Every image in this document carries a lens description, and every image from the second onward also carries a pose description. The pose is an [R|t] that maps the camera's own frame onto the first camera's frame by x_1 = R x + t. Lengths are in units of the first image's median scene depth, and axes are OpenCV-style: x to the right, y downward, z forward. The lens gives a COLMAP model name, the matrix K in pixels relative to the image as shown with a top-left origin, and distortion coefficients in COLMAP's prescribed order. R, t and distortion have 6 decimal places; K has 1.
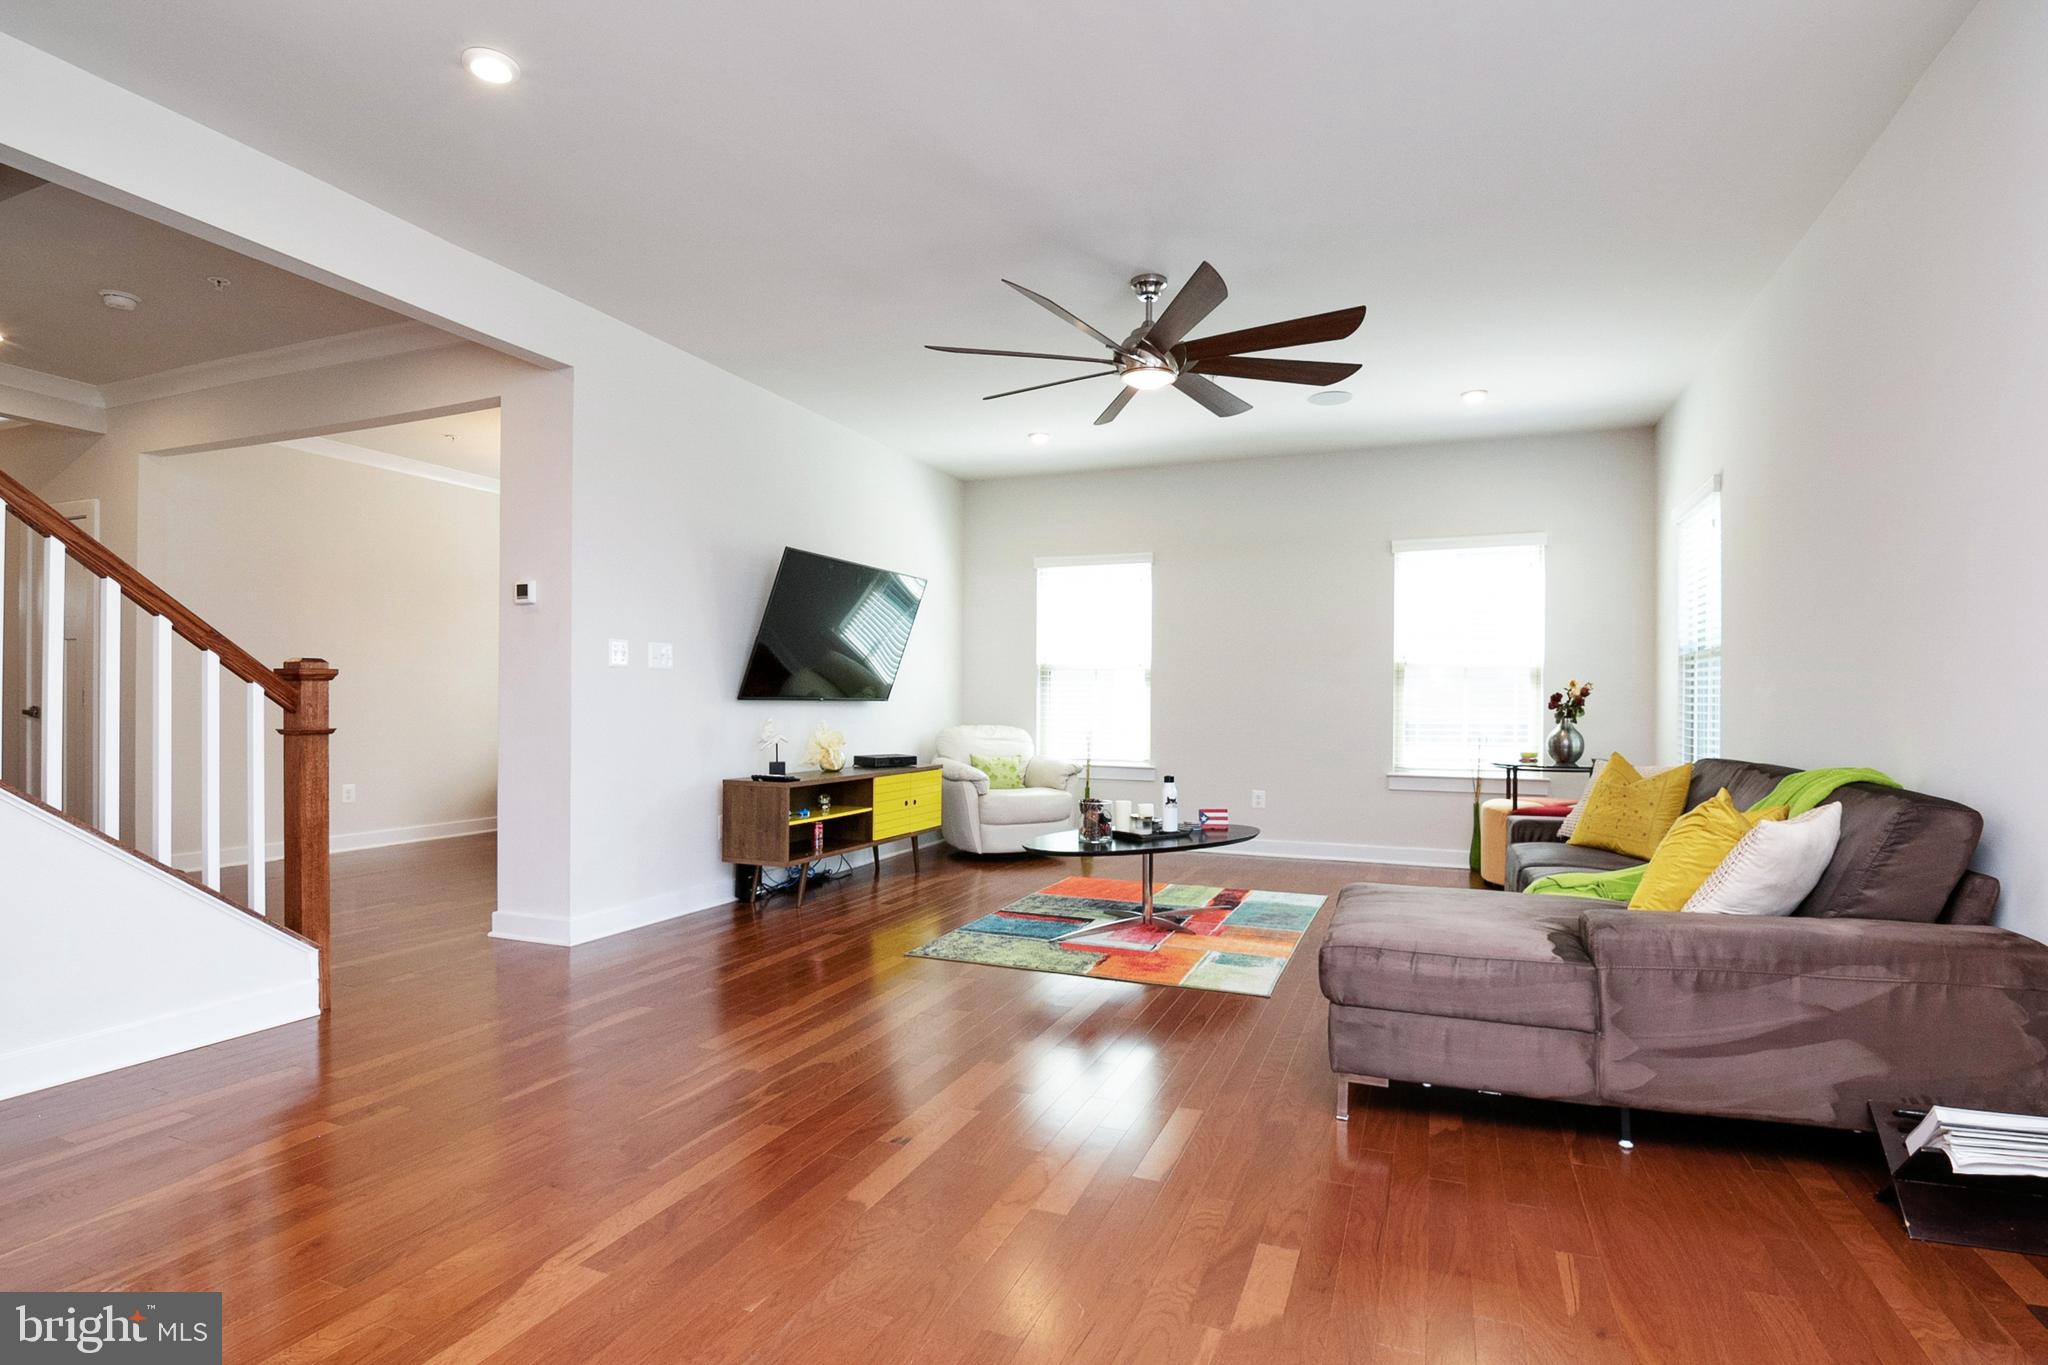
lens RADIAL K [[995.4, 0, 1019.1], [0, 995.4, 704.3], [0, 0, 1]] dist [0.001967, -0.019780]
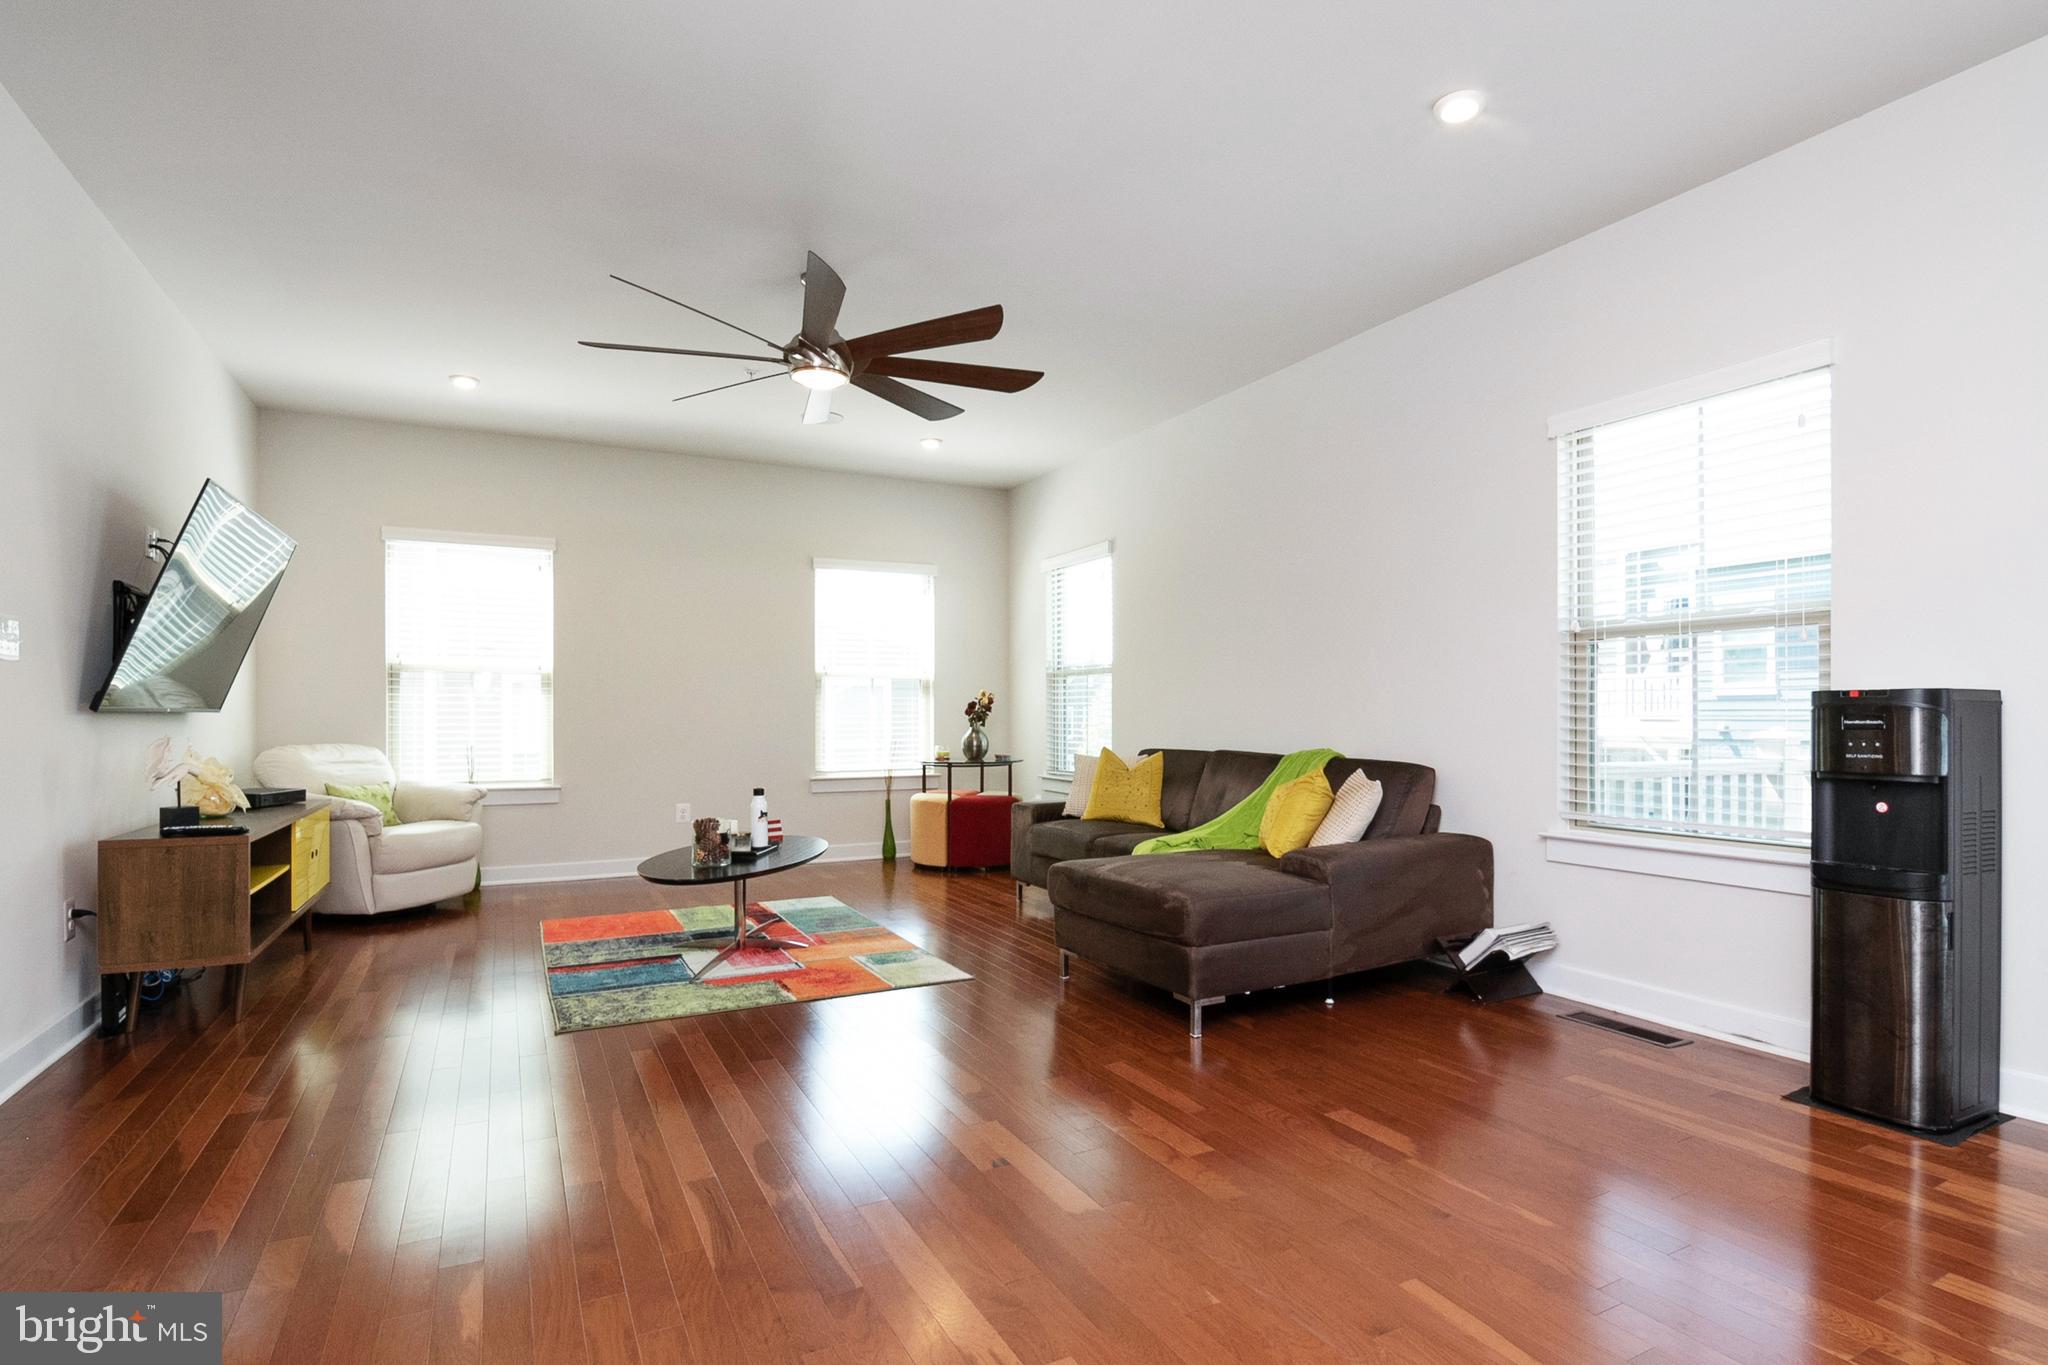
lens RADIAL K [[1030.5, 0, 1028.5], [0, 1030.5, 713.3], [0, 0, 1]] dist [-0.003321, -0.000401]
pose [[0.648454, -0.007938, 0.761213, -0.415507], [0.007627, 0.999963, 0.003931, -0.001615], [-0.761216, 0.003256, 0.648490, 0.157733]]
